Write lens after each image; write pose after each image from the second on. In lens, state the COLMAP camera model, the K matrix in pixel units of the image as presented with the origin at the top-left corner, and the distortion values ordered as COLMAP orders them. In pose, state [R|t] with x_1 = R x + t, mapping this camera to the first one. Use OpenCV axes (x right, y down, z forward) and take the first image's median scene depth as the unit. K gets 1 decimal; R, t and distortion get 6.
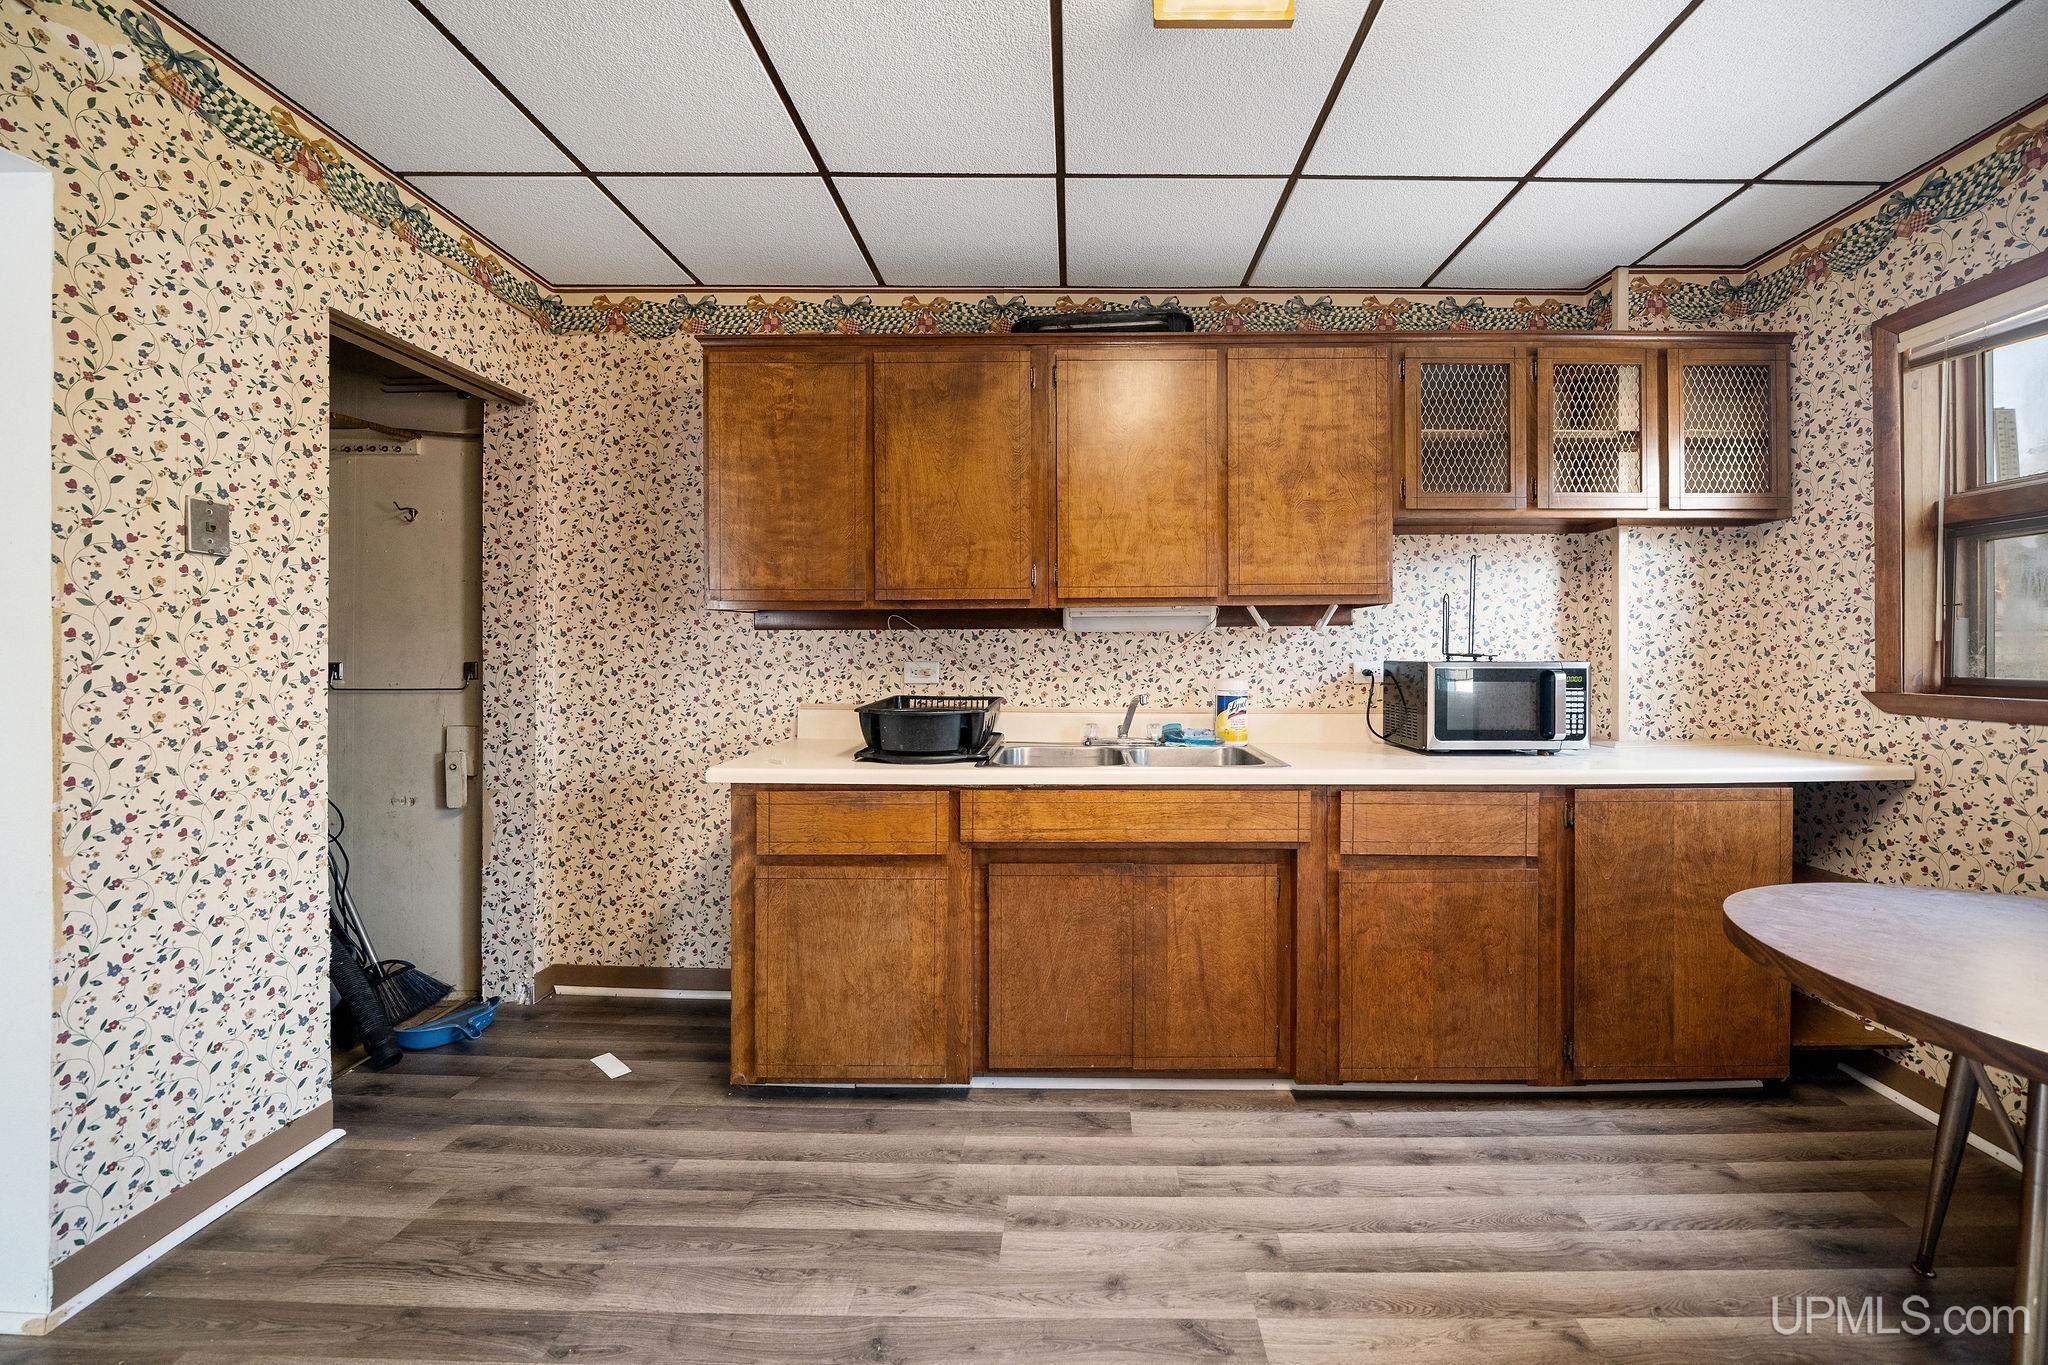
lens RADIAL K [[731.5, 0, 1022.3], [0, 731.5, 650.9], [0, 0, 1]] dist [-0.004463, 0.000003]
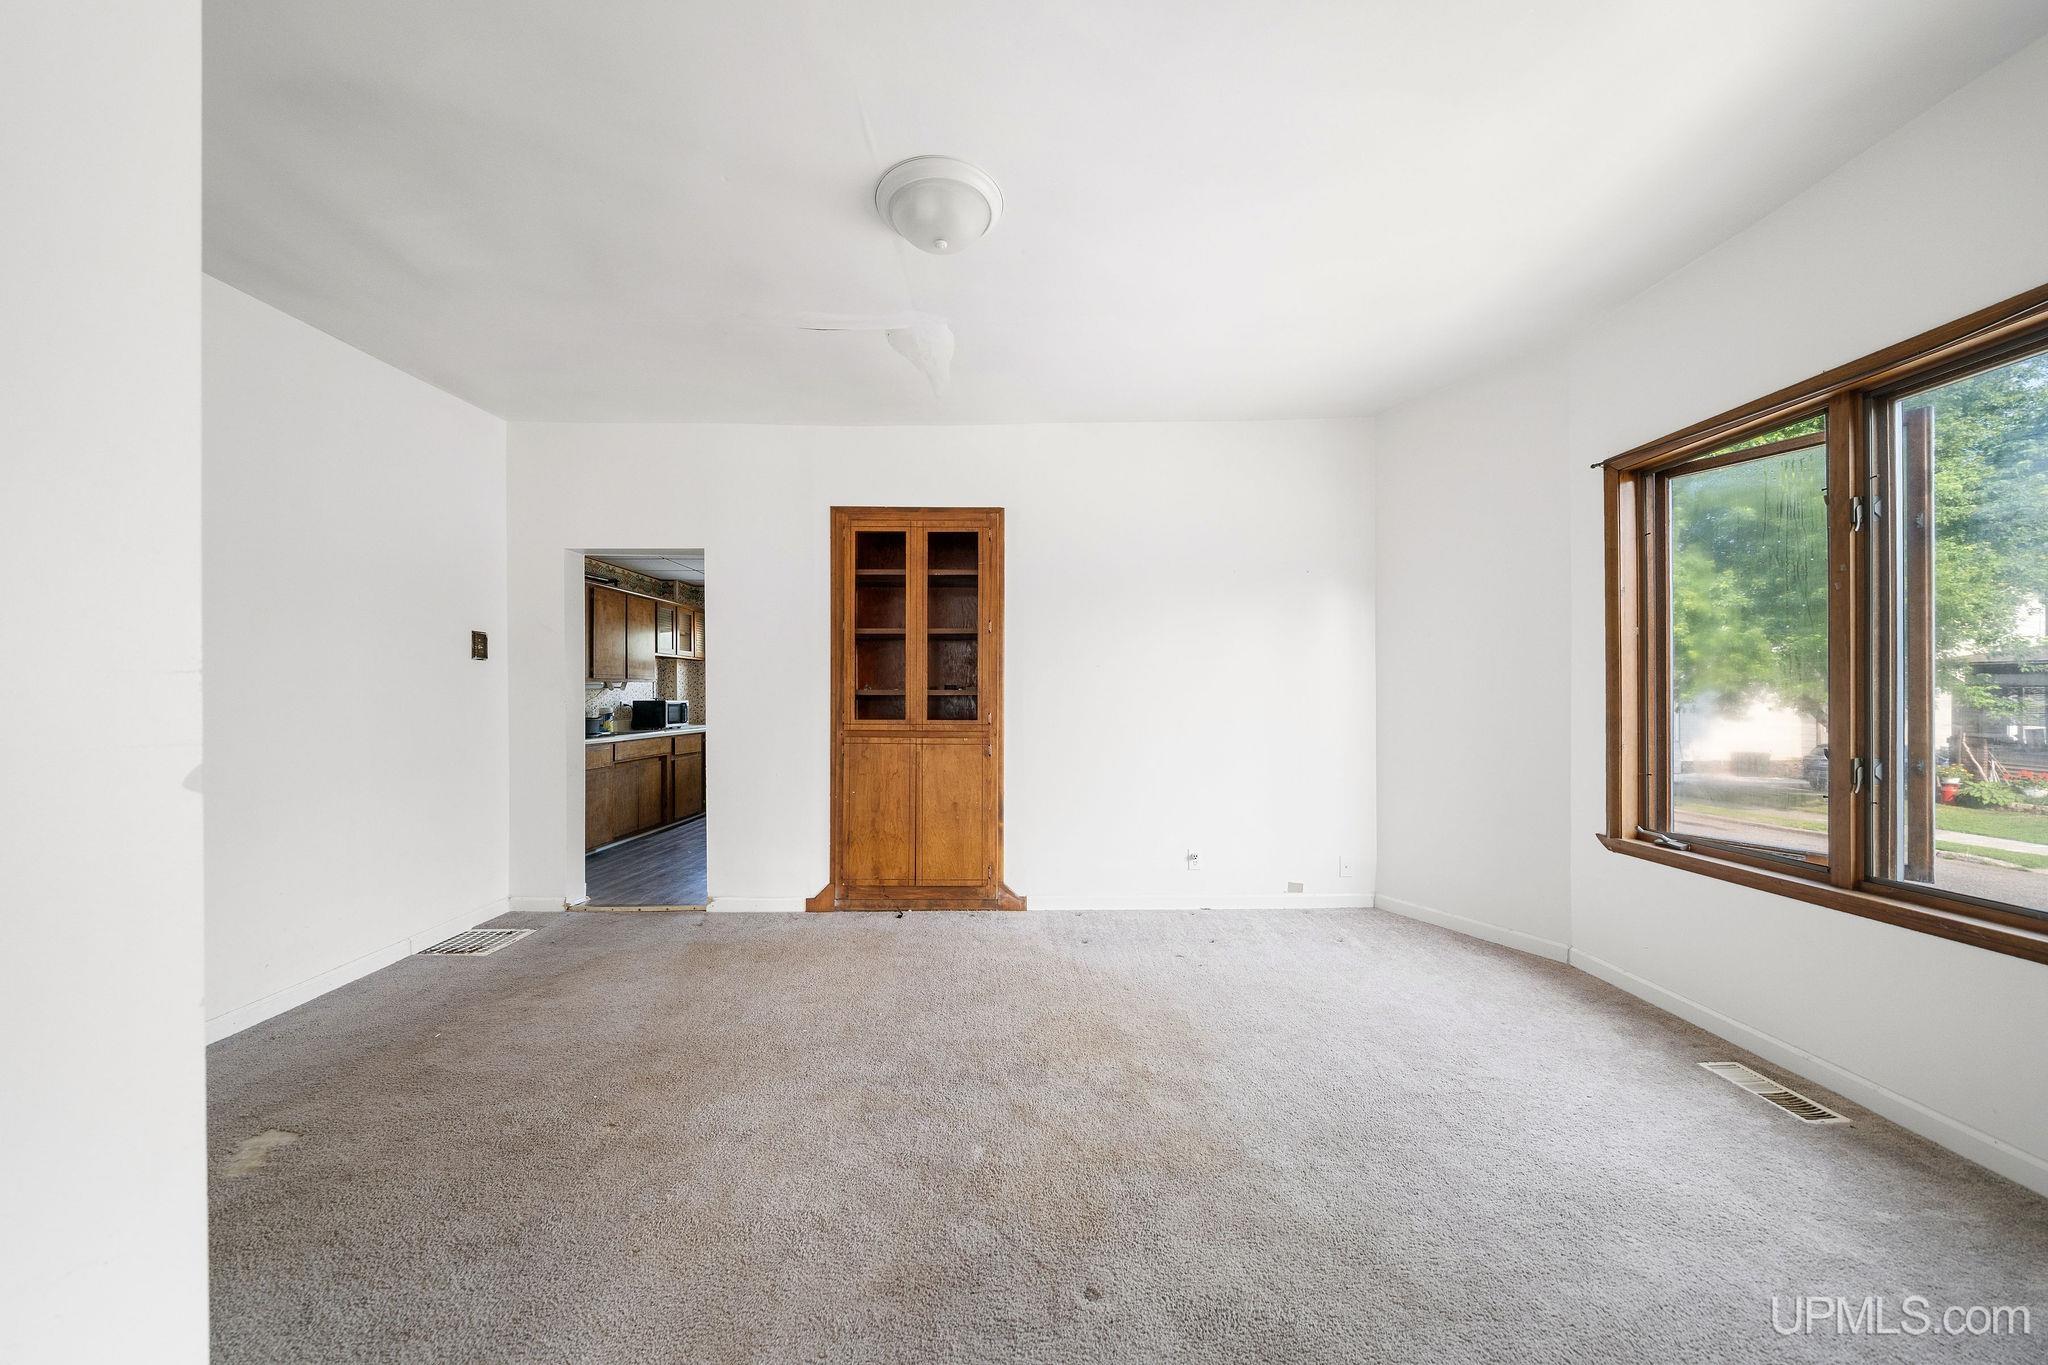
lens RADIAL K [[731.5, 0, 1024.3], [0, 731.5, 693.6], [0, 0, 1]] dist [-0.004463, 0.000003]
pose [[0.004216, 0.000886, 0.999991, -3.042578], [0.005217, 0.999986, -0.000908, -0.007745], [-0.999978, 0.005221, 0.004211, -0.701103]]
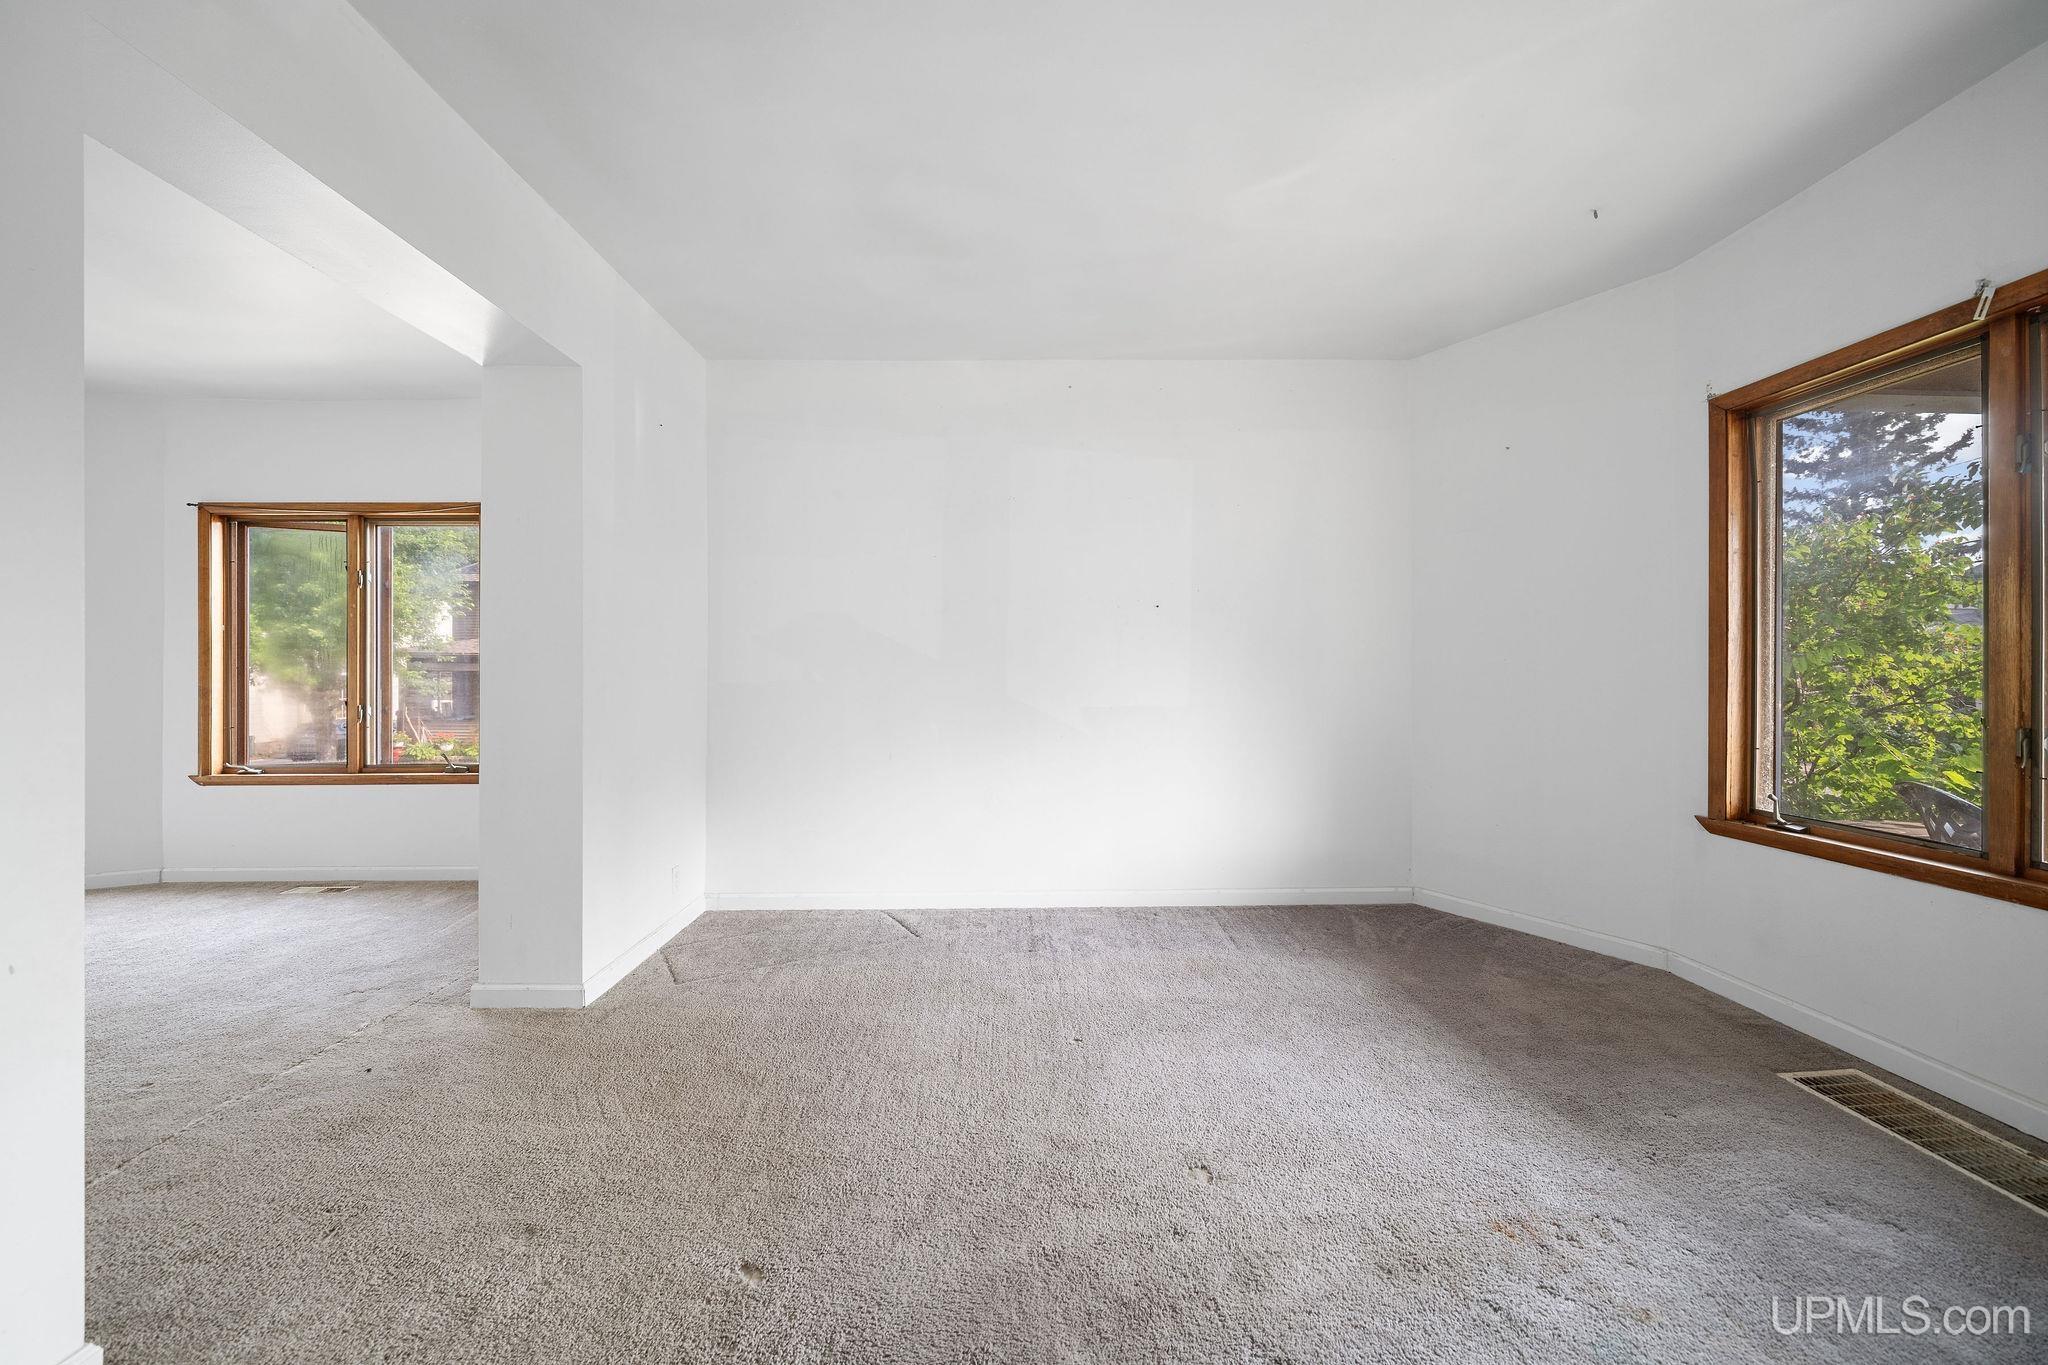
lens RADIAL K [[777.9, 0, 1028.5], [0, 777.9, 670.4], [0, 0, 1]] dist [-0.002318, -0.000036]
pose [[-0.999907, 0.003078, -0.013317, -3.883385], [0.003098, 0.999994, -0.001451, 0.003494], [0.013312, -0.001492, -0.999910, 0.368964]]
